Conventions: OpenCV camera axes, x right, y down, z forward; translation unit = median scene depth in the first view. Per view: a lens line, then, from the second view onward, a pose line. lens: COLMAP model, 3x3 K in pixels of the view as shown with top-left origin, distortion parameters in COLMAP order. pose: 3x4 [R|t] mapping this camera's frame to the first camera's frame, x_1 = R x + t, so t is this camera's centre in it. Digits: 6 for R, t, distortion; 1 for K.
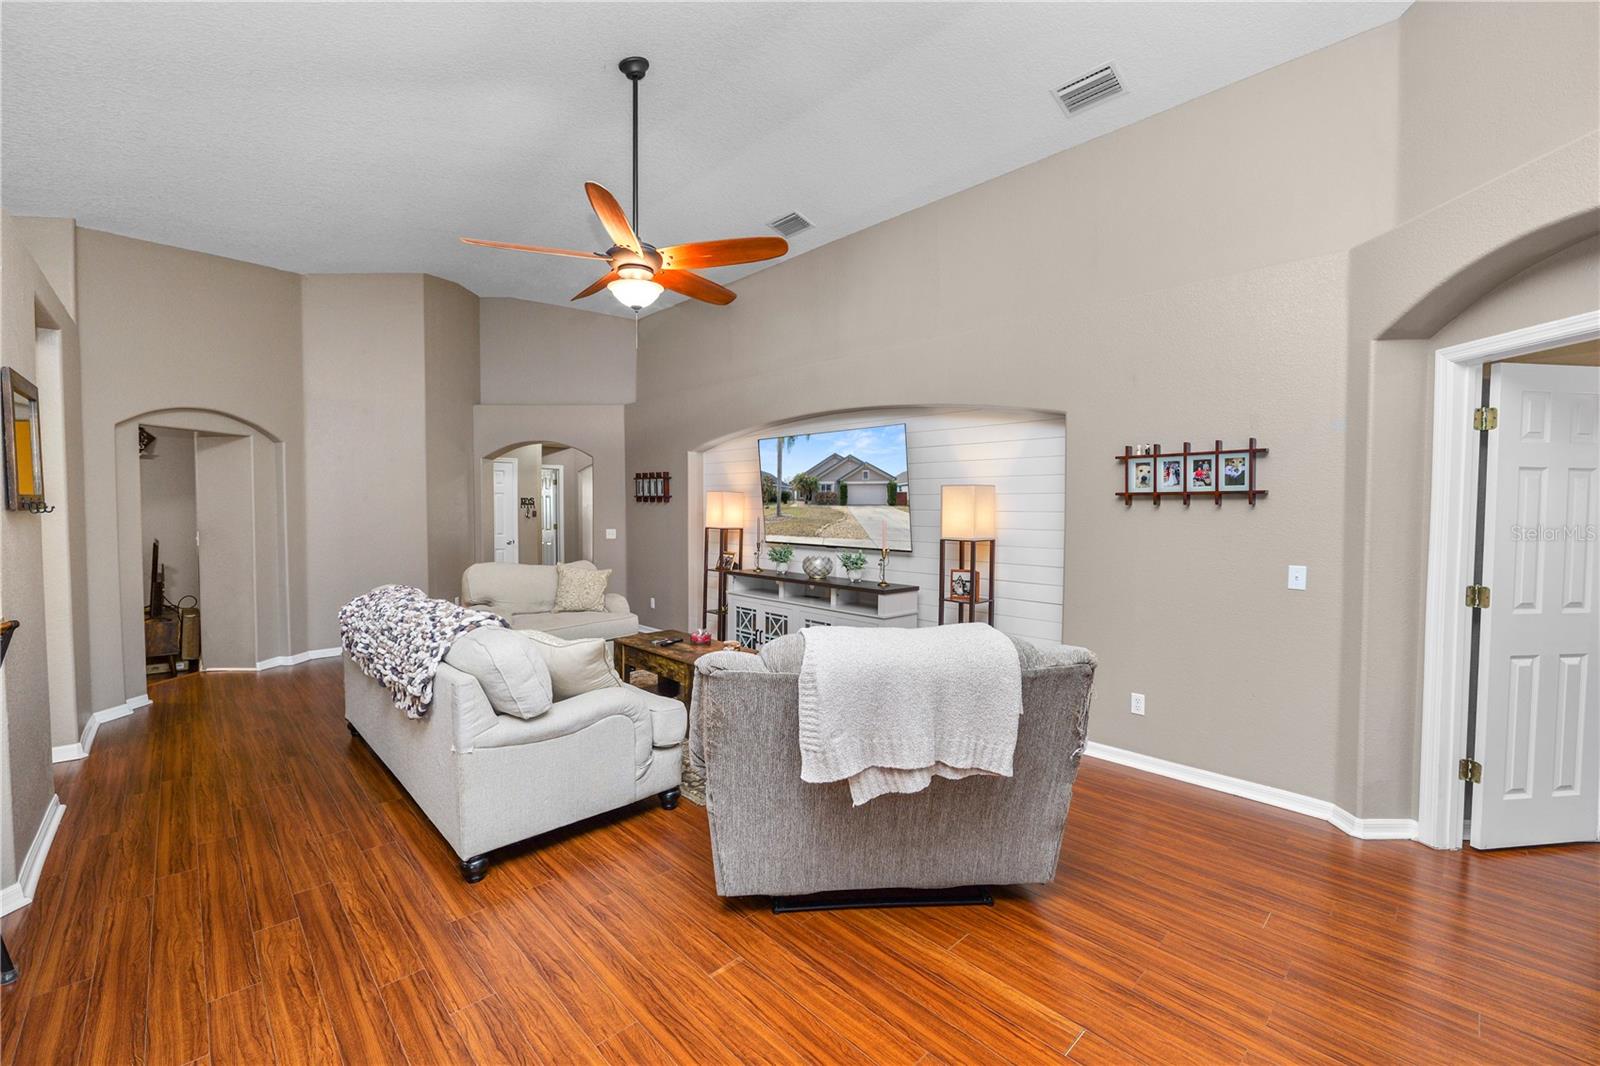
lens RADIAL K [[657.0, 0, 800.7], [0, 657.0, 536.2], [0, 0, 1]] dist [-0.008216, 0.000257]
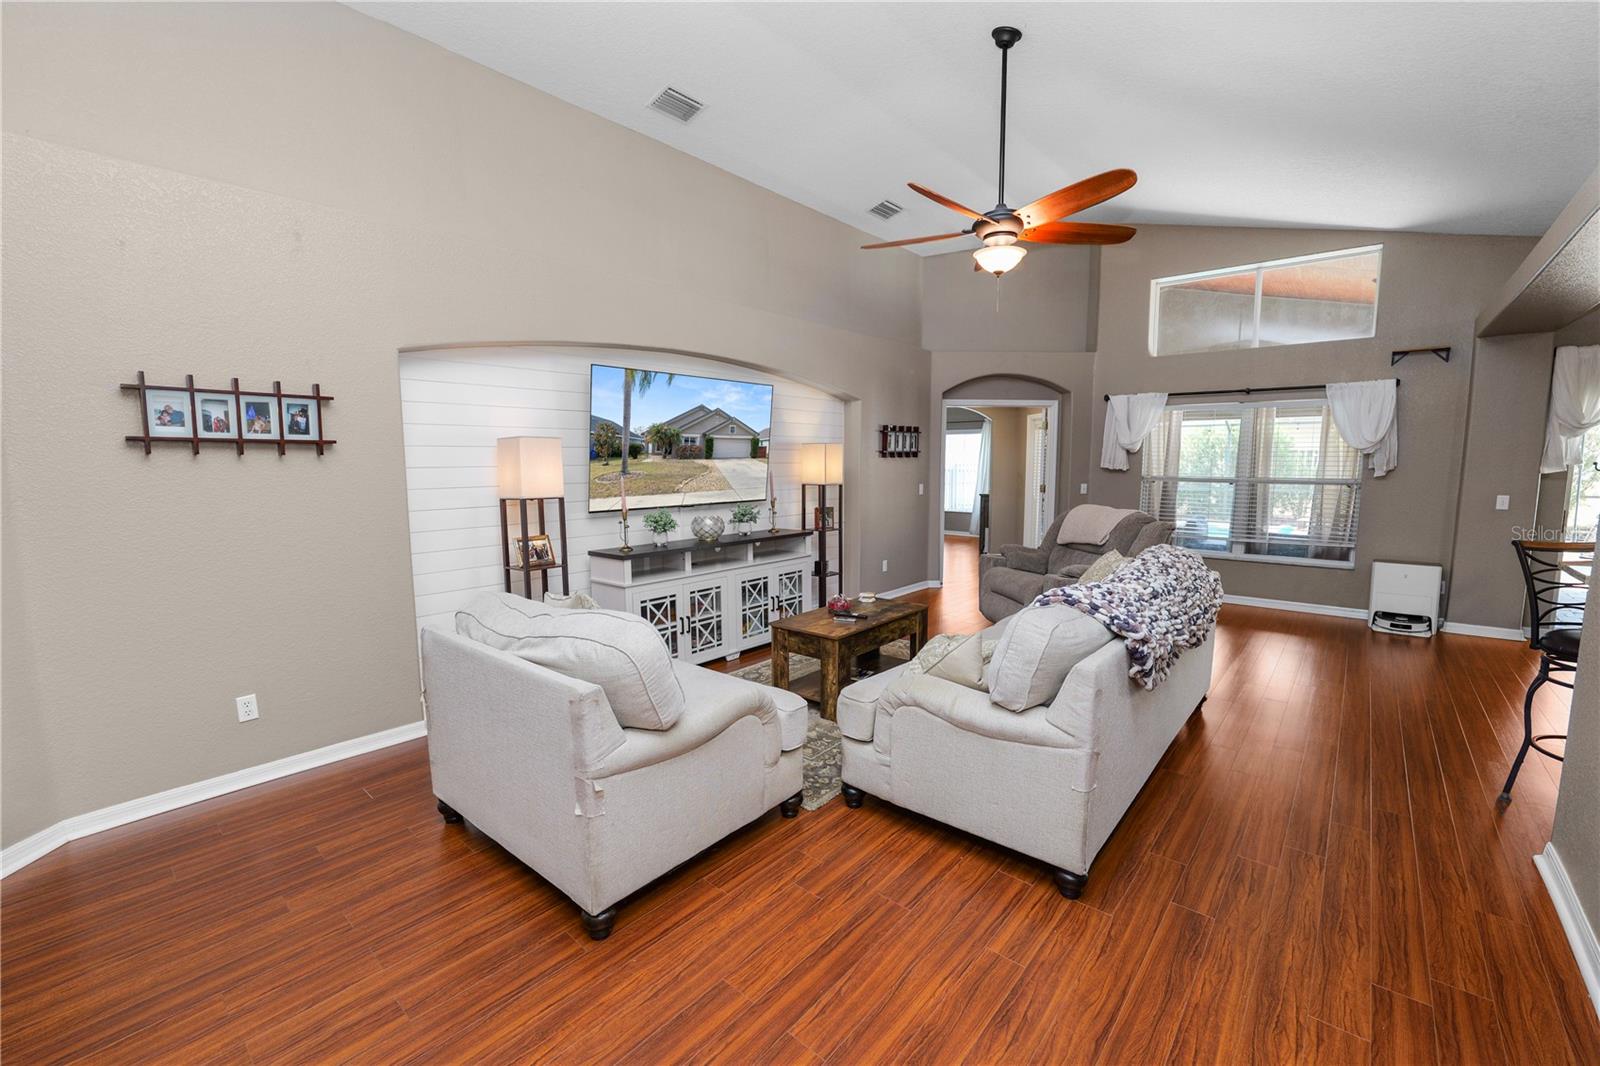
lens RADIAL K [[657.0, 0, 792.5], [0, 657.0, 522.4], [0, 0, 1]] dist [-0.008216, 0.000257]
pose [[-0.086011, -0.104902, 0.990756, -0.927736], [0.044676, 0.993035, 0.109021, -0.057228], [-0.995292, 0.053640, -0.080725, 1.004614]]
